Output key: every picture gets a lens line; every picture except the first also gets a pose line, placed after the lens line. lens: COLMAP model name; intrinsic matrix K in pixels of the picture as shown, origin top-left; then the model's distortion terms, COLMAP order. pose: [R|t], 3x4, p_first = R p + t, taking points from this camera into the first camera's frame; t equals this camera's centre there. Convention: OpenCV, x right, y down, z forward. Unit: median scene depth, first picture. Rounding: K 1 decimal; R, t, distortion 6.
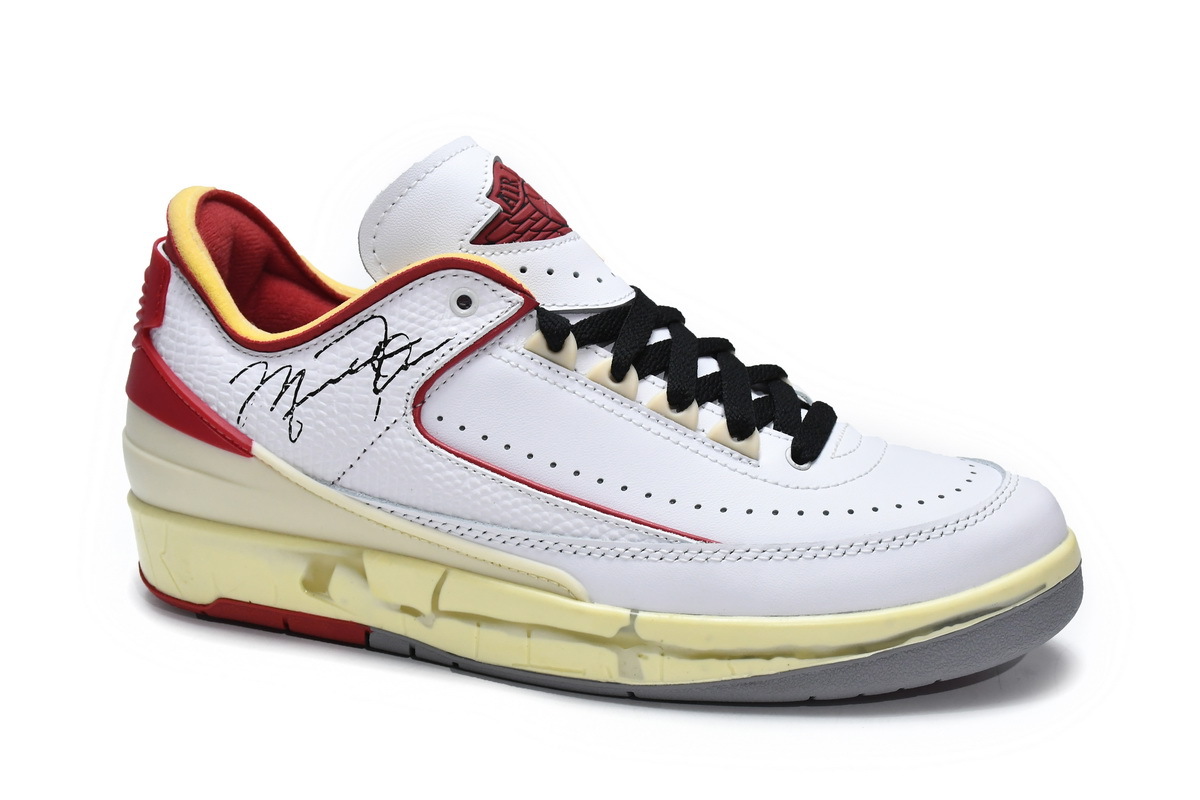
lens RADIAL K [[1445.8, 0, 600.0], [0, 1445.8, 400.0], [0, 0, 1]] dist [-0.025314, -0.015738]
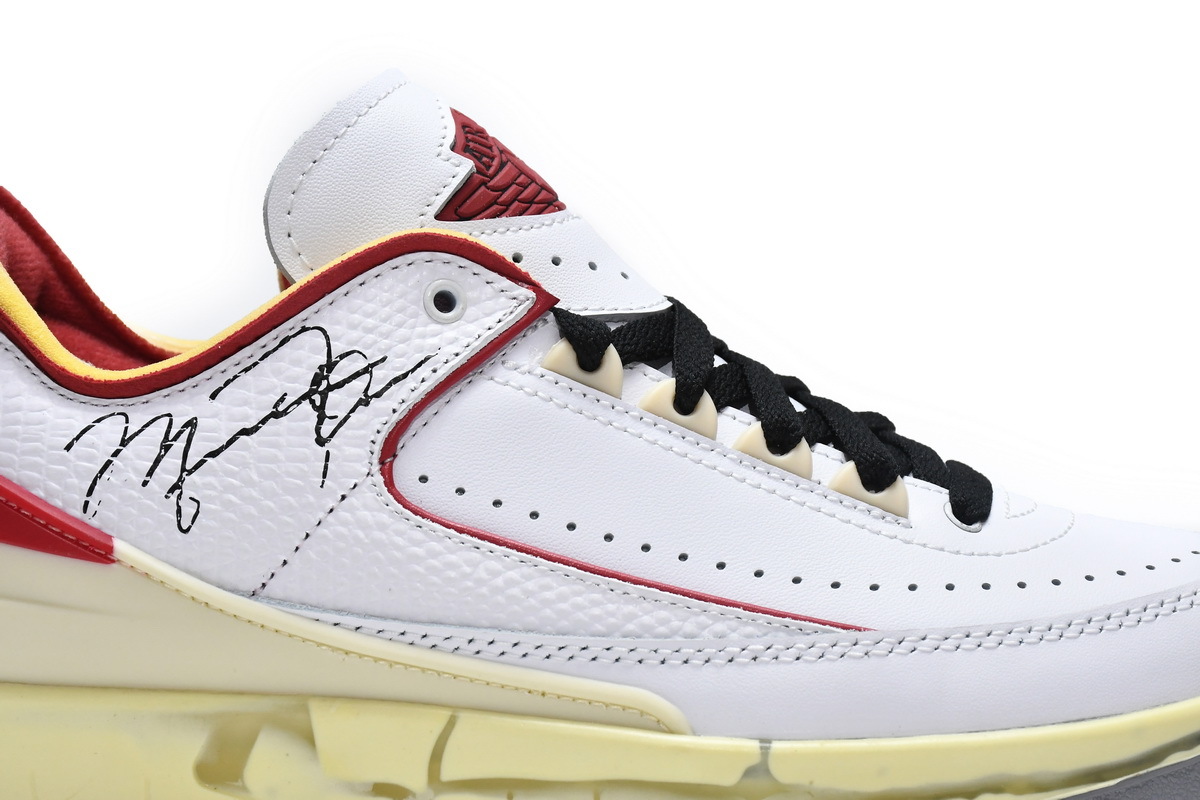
lens RADIAL K [[3036.0, 0, 600.0], [0, 3036.0, 400.0], [0, 0, 1]] dist [-0.019423, -0.282273]
pose [[0.978749, -0.040817, 0.200958, -0.301068], [0.073913, 0.984337, -0.160056, 0.197929], [-0.191277, 0.171508, 0.966436, -0.314151]]
